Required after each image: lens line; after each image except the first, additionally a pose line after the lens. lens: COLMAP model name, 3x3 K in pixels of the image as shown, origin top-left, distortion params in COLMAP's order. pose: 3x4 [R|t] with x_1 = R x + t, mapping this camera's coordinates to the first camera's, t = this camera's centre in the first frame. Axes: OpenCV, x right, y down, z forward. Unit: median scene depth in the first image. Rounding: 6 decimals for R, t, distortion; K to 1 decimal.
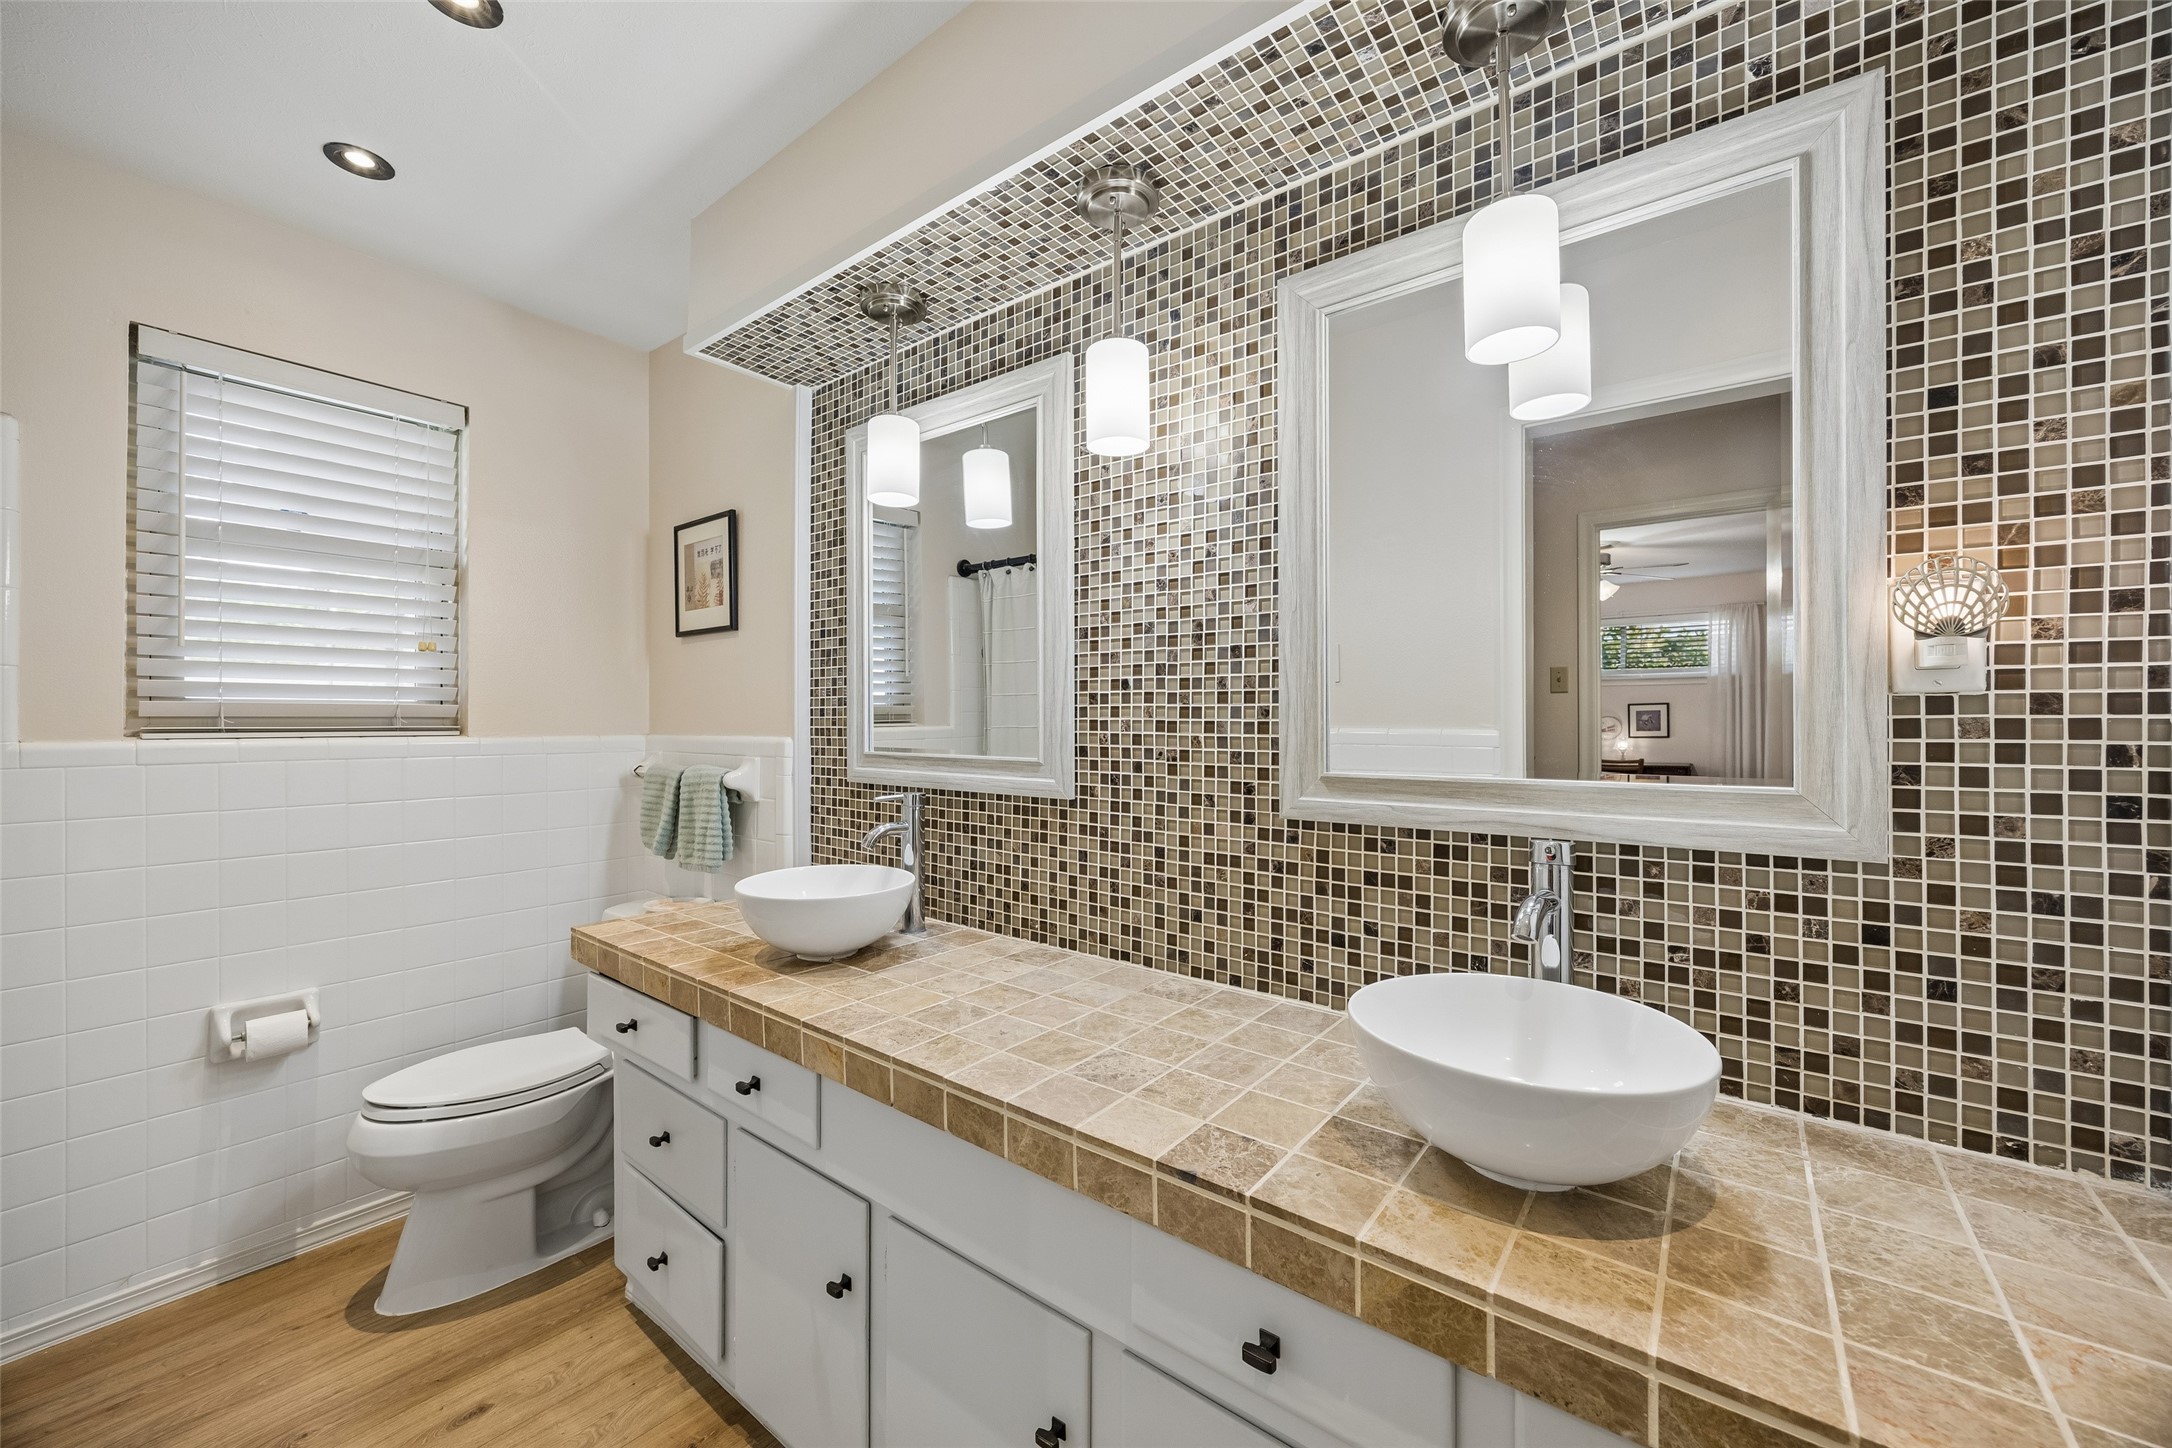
lens RADIAL K [[850.6, 0, 1092.3], [0, 850.6, 722.0], [0, 0, 1]] dist [-0.003278, 0.000542]
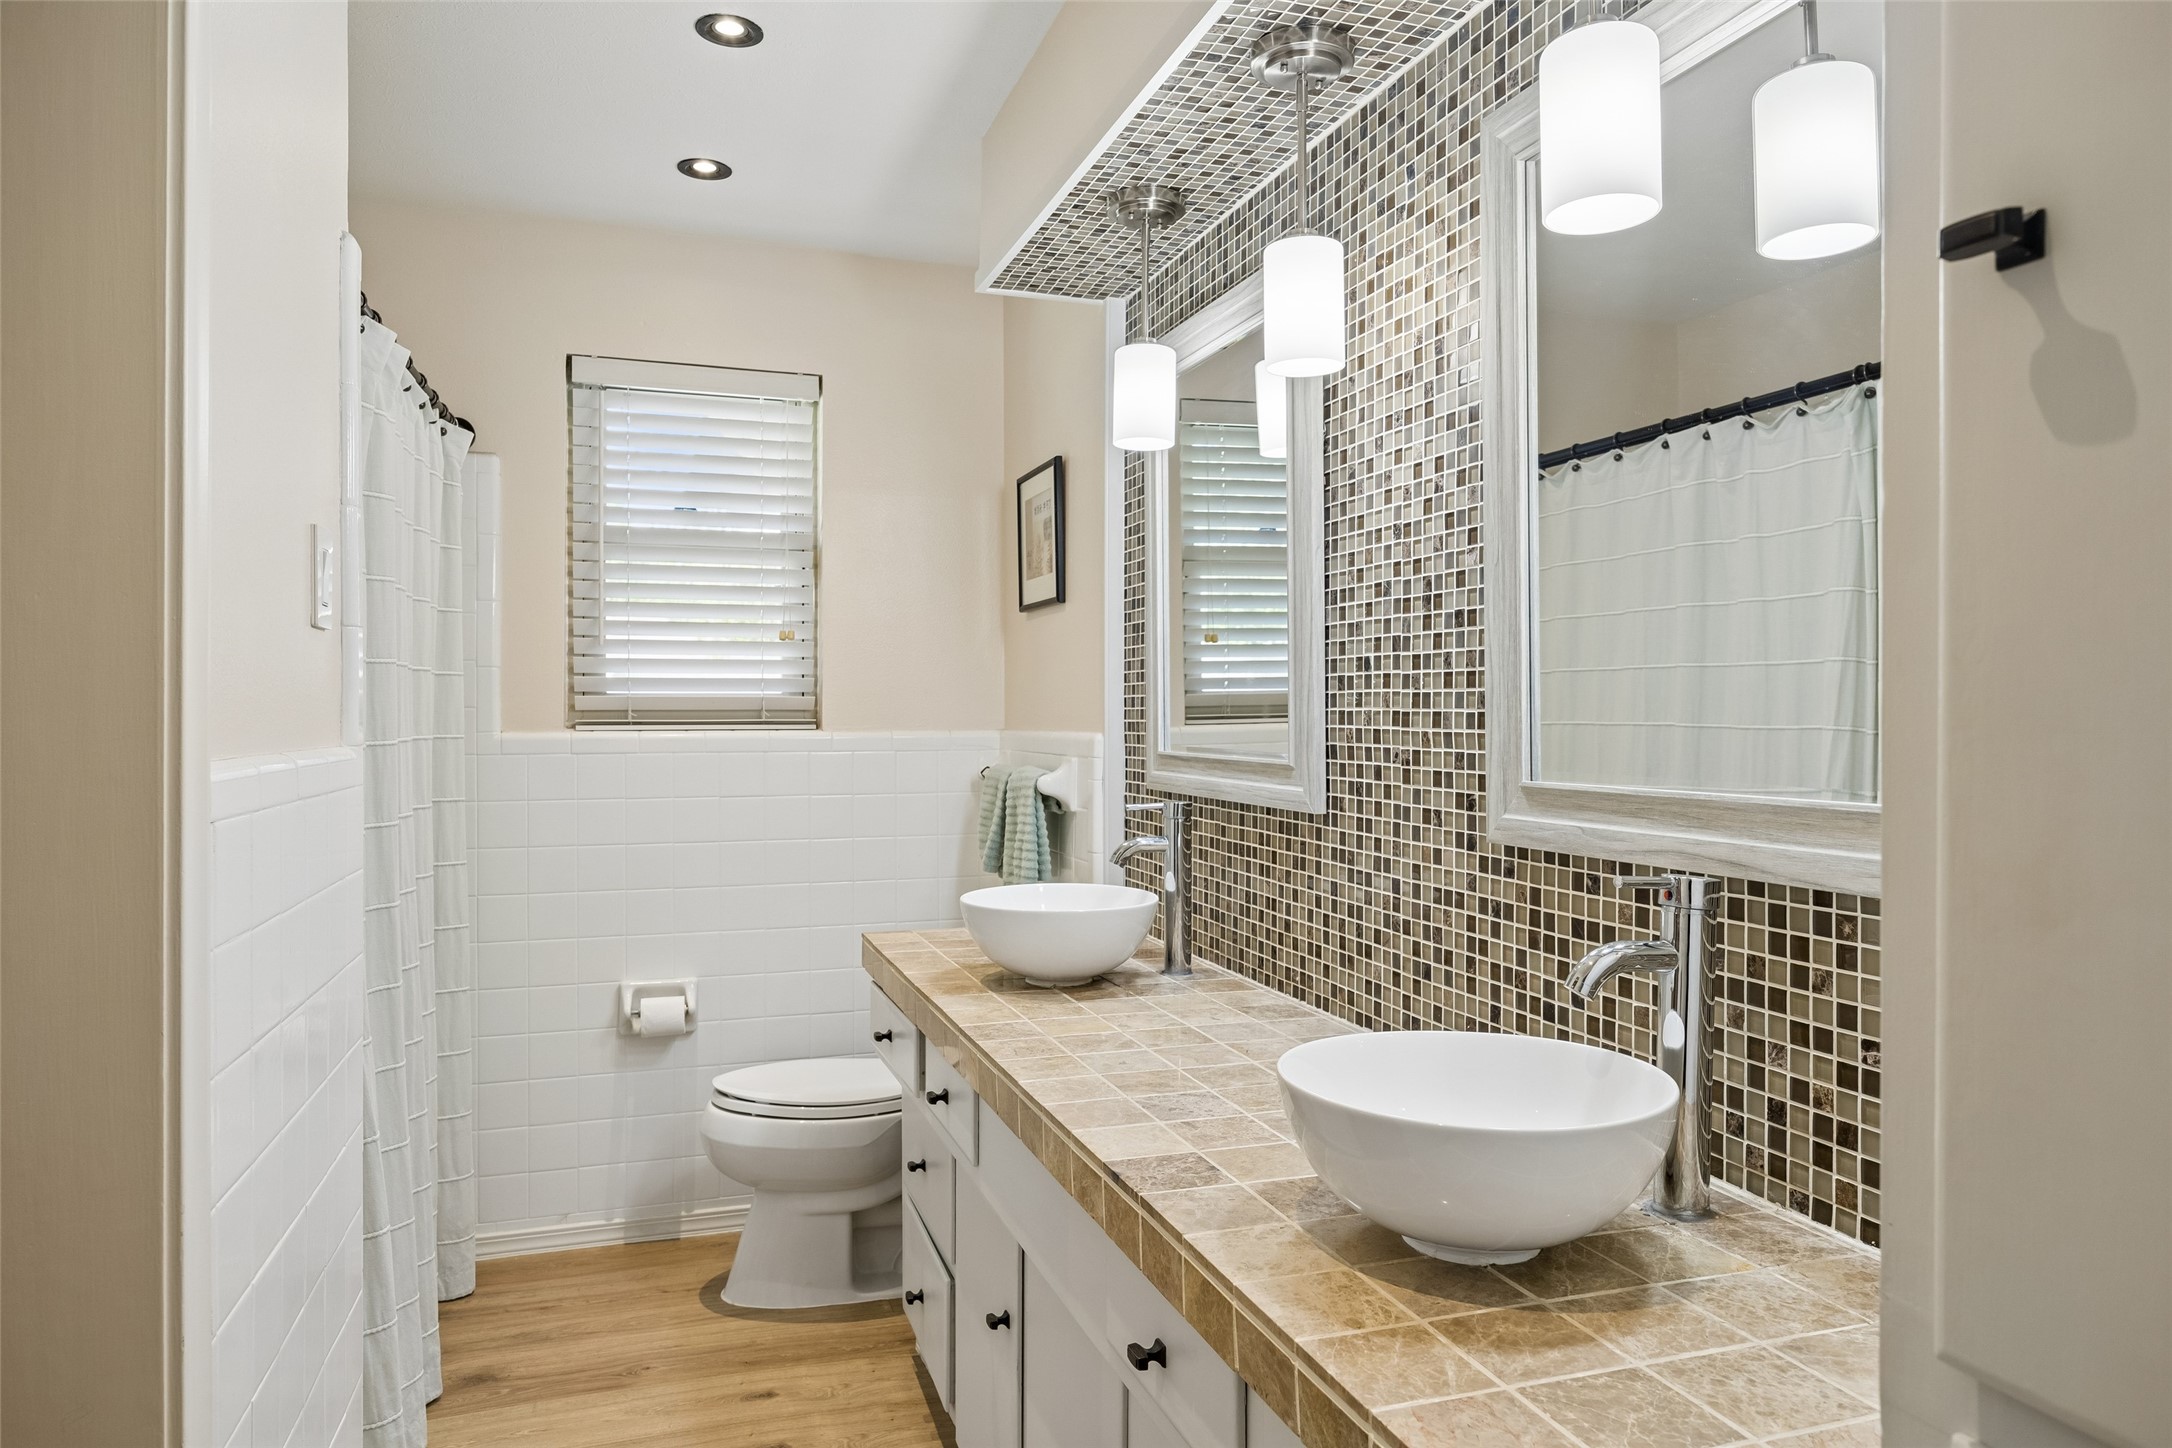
lens RADIAL K [[1494.1, 0, 1080.3], [0, 1494.1, 717.5], [0, 0, 1]] dist [-0.004263, -0.001757]
pose [[0.819294, 0.000108, -0.573373, 0.573170], [0.000362, 1.000000, 0.000706, 0.002435], [0.573373, -0.000786, 0.819294, -0.231749]]
